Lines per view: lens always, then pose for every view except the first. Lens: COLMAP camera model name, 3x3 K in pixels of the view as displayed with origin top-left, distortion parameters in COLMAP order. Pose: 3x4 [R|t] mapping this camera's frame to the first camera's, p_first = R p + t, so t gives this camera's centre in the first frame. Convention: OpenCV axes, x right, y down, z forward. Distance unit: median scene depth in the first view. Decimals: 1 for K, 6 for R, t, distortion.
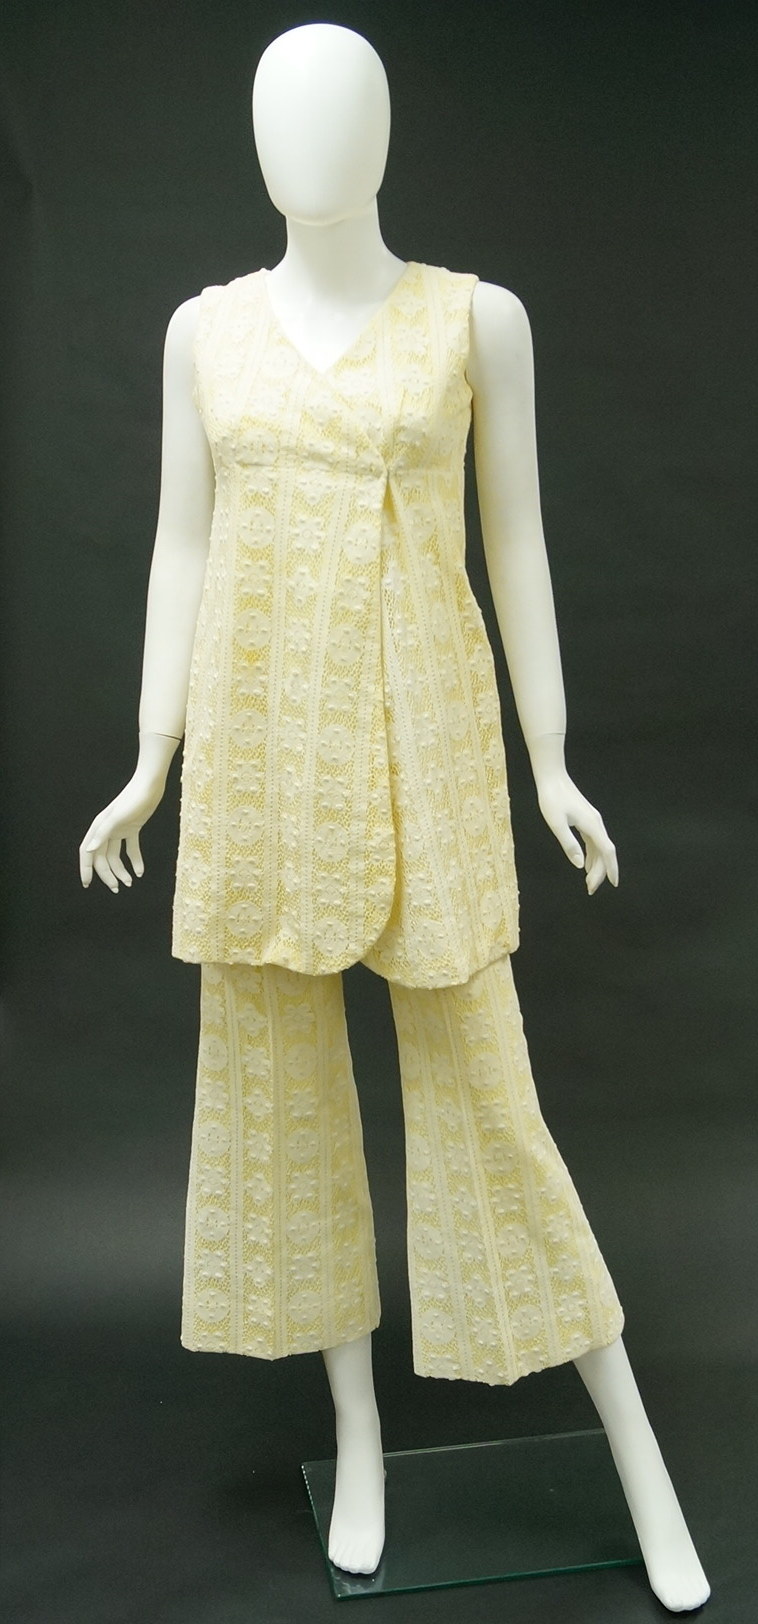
lens RADIAL K [[1902.1, 0, 293.9], [0, 1902.1, 835.2], [0, 0, 1]] dist [-0.064143, 0.000000]
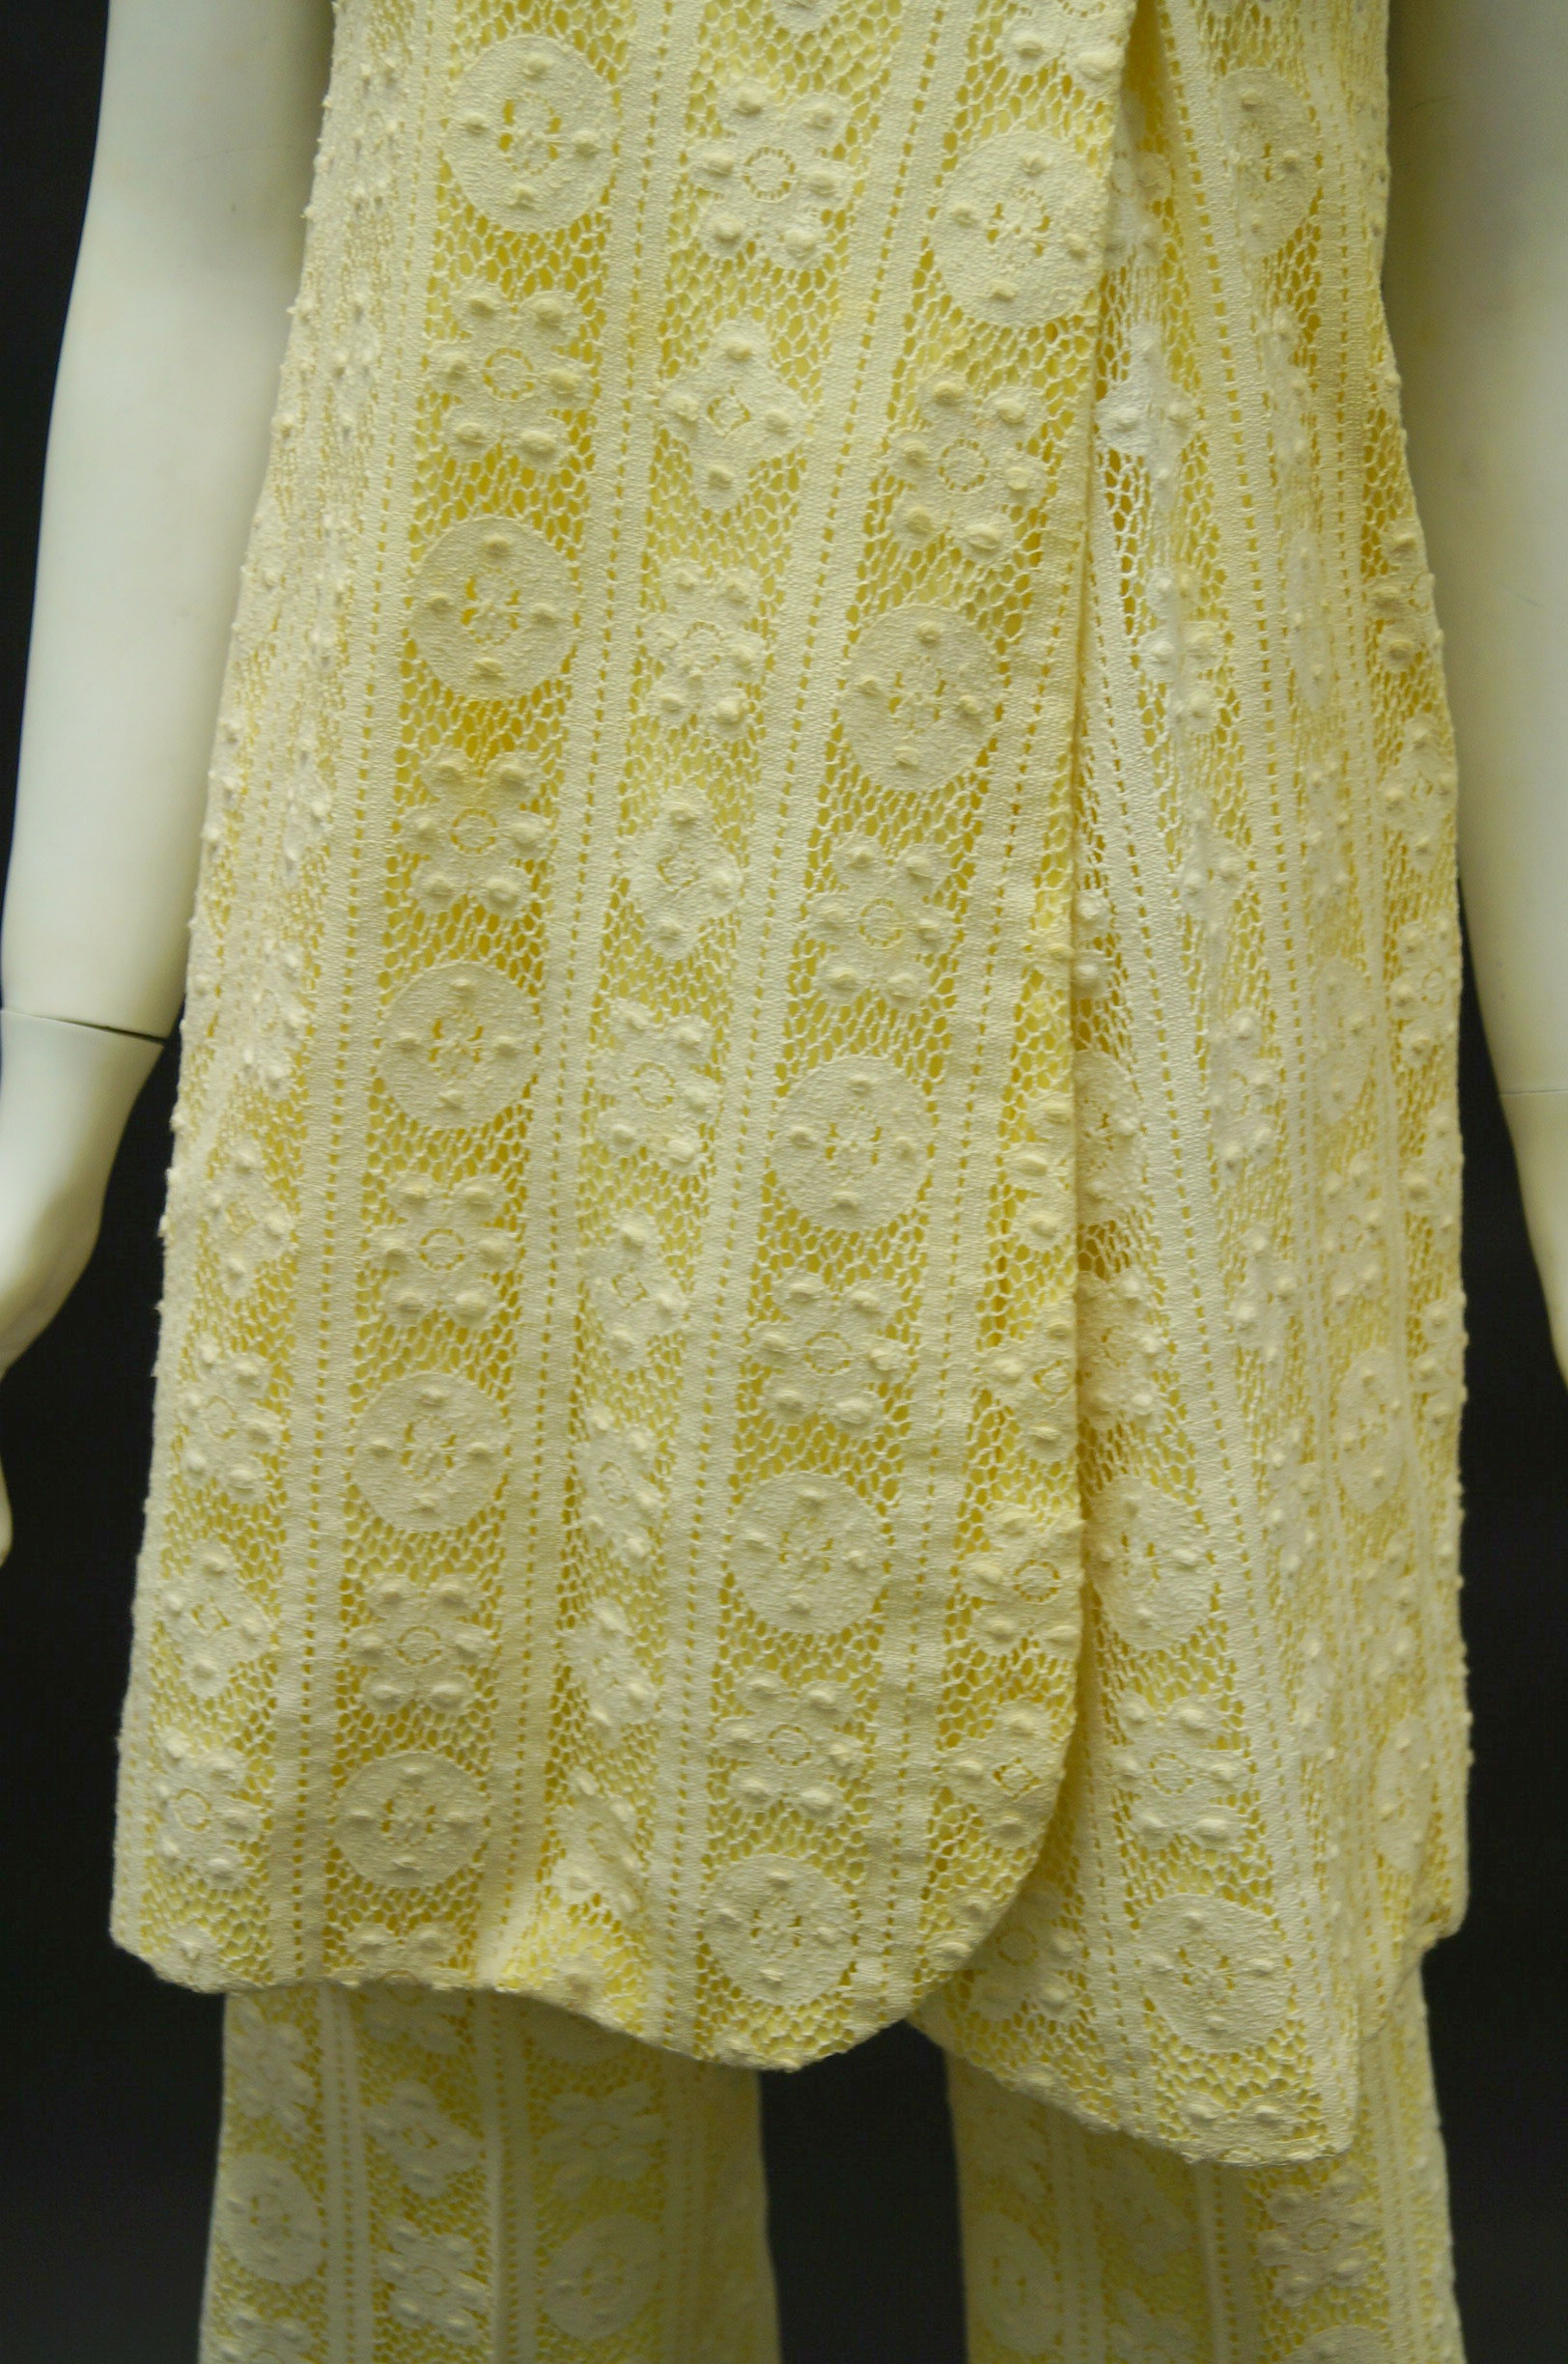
lens RADIAL K [[3244.2, 0, 820.5], [0, 3244.2, 1261.3], [0, 0, 1]] dist [-0.034049, 0.000000]
pose [[0.991466, 0.026507, 0.127641, -0.028840], [-0.035425, 0.997048, 0.068119, -0.056562], [-0.125459, -0.072059, 0.989478, 0.588417]]
